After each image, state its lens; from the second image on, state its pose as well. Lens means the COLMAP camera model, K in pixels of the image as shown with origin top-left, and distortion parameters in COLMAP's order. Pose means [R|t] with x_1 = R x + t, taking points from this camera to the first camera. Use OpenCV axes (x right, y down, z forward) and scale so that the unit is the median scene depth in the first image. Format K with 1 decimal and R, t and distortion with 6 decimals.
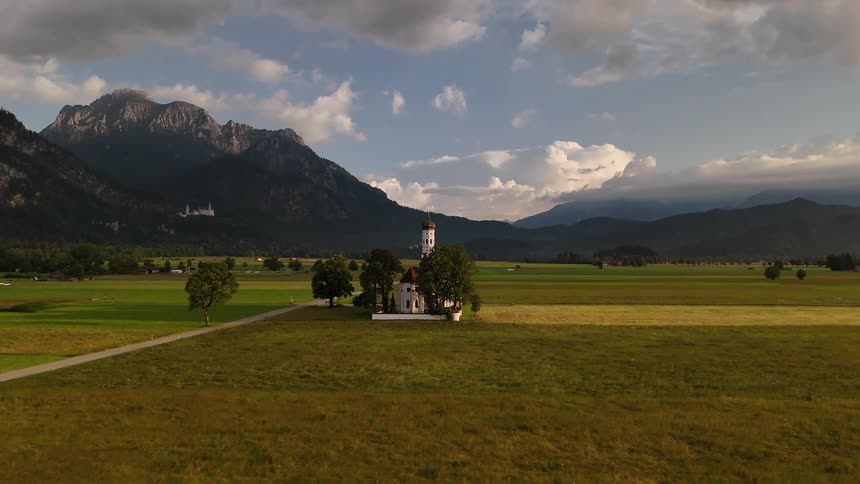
lens RADIAL K [[627.7, 0, 429.0], [0, 627.7, 249.5], [0, 0, 1]] dist [0.090901, -0.100214]
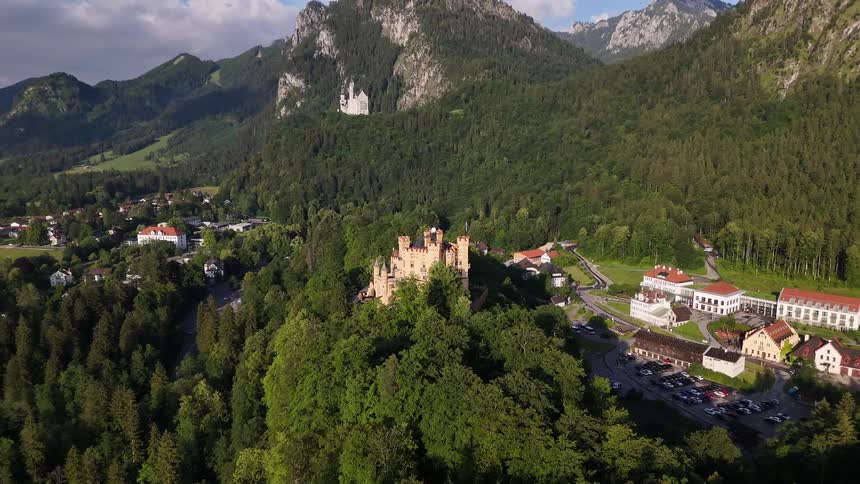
lens RADIAL K [[627.7, 0, 430.2], [0, 627.7, 242.1], [0, 0, 1]] dist [0.090901, -0.100214]
pose [[-0.415608, 0.145159, -0.897886, 0.075265], [0.011180, 0.987923, 0.154540, -0.027817], [0.909475, 0.054190, -0.412212, 1.260783]]
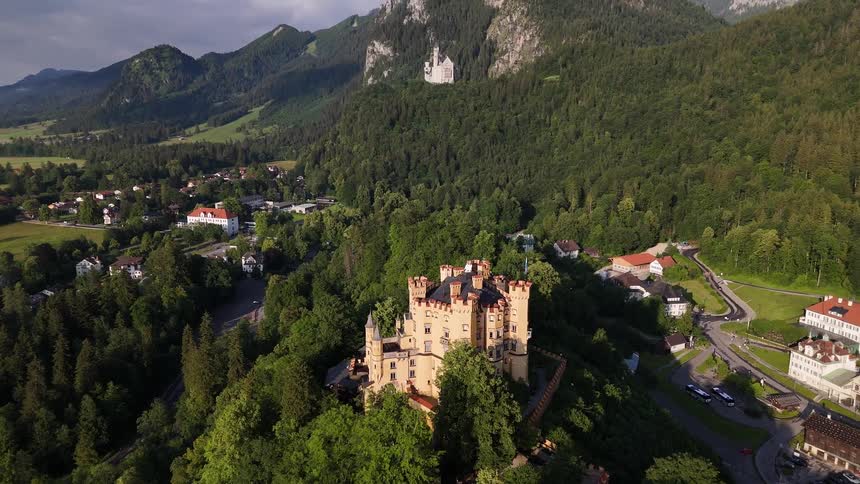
lens RADIAL K [[627.7, 0, 429.6], [0, 627.7, 242.0], [0, 0, 1]] dist [0.090901, -0.100214]
pose [[-0.550090, 0.168342, -0.817962, 0.034268], [0.008730, 0.980577, 0.195938, -0.028050], [0.835059, 0.100642, -0.540876, 1.248121]]
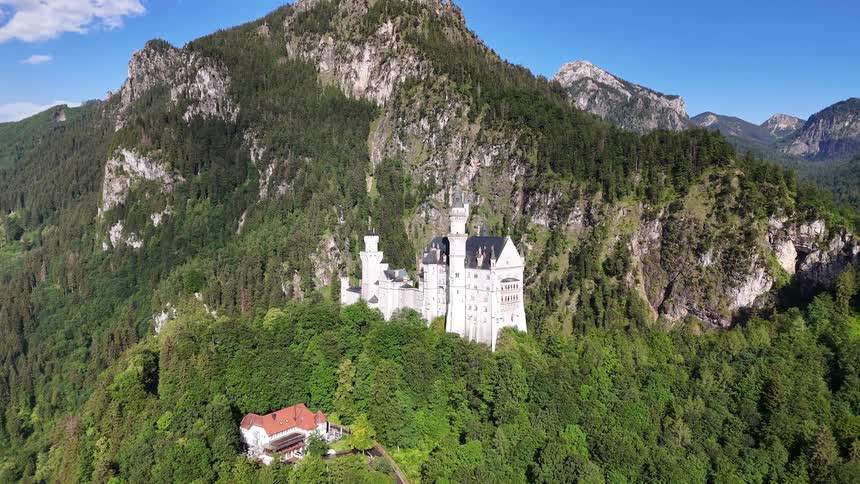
lens RADIAL K [[627.7, 0, 428.4], [0, 627.7, 242.4], [0, 0, 1]] dist [0.090901, -0.100214]
pose [[-0.167803, 0.045814, -0.984755, -0.227836], [0.014093, 0.998929, 0.044072, -0.072244], [0.985720, -0.006483, -0.168269, 1.016879]]
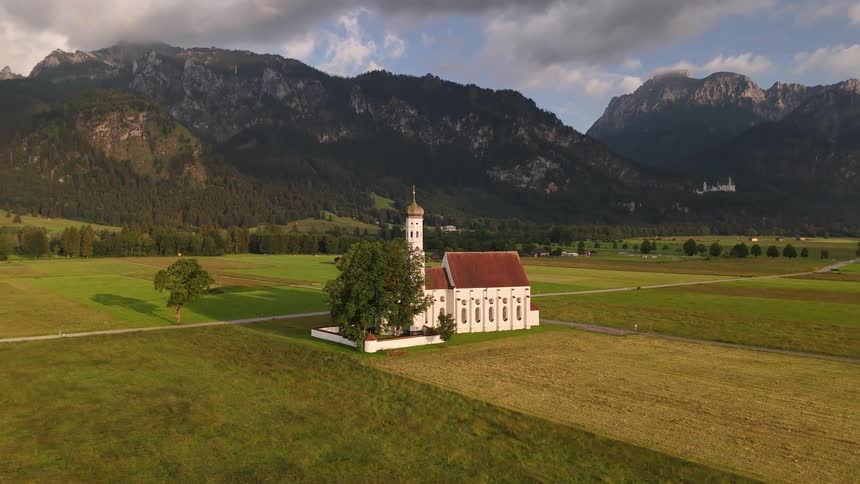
lens RADIAL K [[627.7, 0, 428.4], [0, 627.7, 246.9], [0, 0, 1]] dist [0.090901, -0.100214]
pose [[0.675013, 0.011483, -0.737717, 0.045017], [0.011557, 0.999592, 0.026134, -0.001436], [0.737716, -0.026167, 0.674604, 0.044599]]
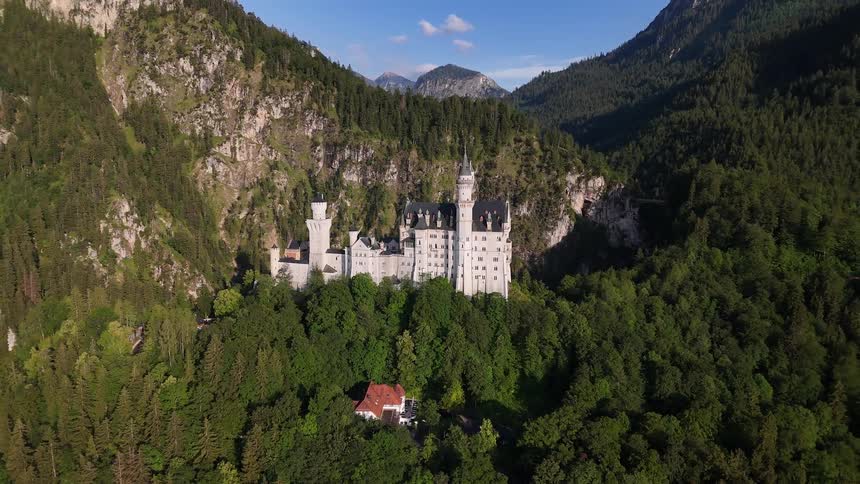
lens RADIAL K [[627.7, 0, 427.4], [0, 627.7, 242.8], [0, 0, 1]] dist [0.090901, -0.100214]
pose [[0.404737, 0.121947, -0.906265, -0.234071], [0.012005, 0.990274, 0.138612, -0.077658], [0.914354, -0.066981, 0.399337, 0.943697]]
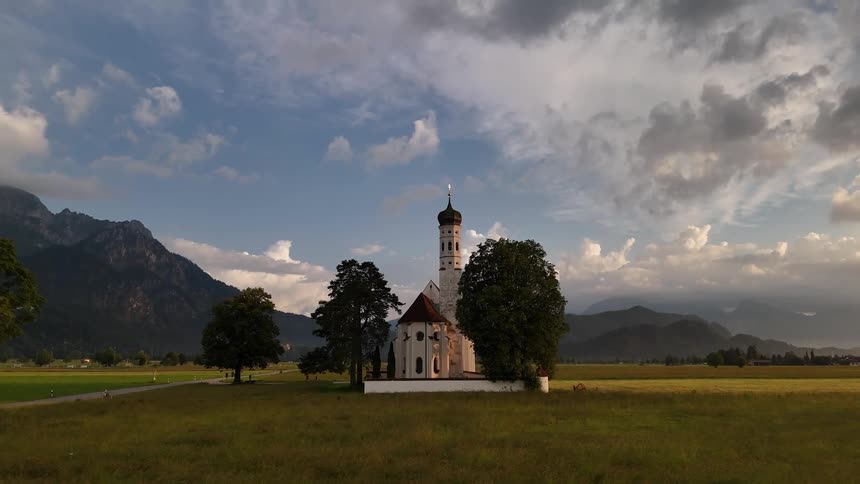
lens RADIAL K [[627.7, 0, 430.8], [0, 627.7, 236.8], [0, 0, 1]] dist [0.090901, -0.100214]
pose [[0.974734, 0.041749, 0.219431, -0.011354], [-0.000395, 0.982699, -0.185211, 0.006494], [-0.223367, 0.180444, 0.957887, 0.041193]]
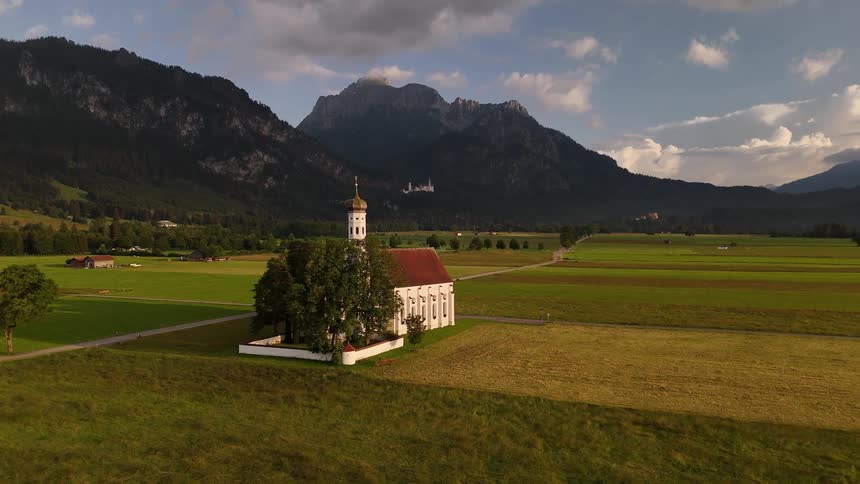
lens RADIAL K [[627.7, 0, 431.6], [0, 627.7, 245.5], [0, 0, 1]] dist [0.090901, -0.100214]
pose [[0.934082, 0.002510, -0.357048, 0.025466], [0.011171, 0.999280, 0.036249, -0.001676], [0.356883, -0.037848, 0.933382, 0.035505]]
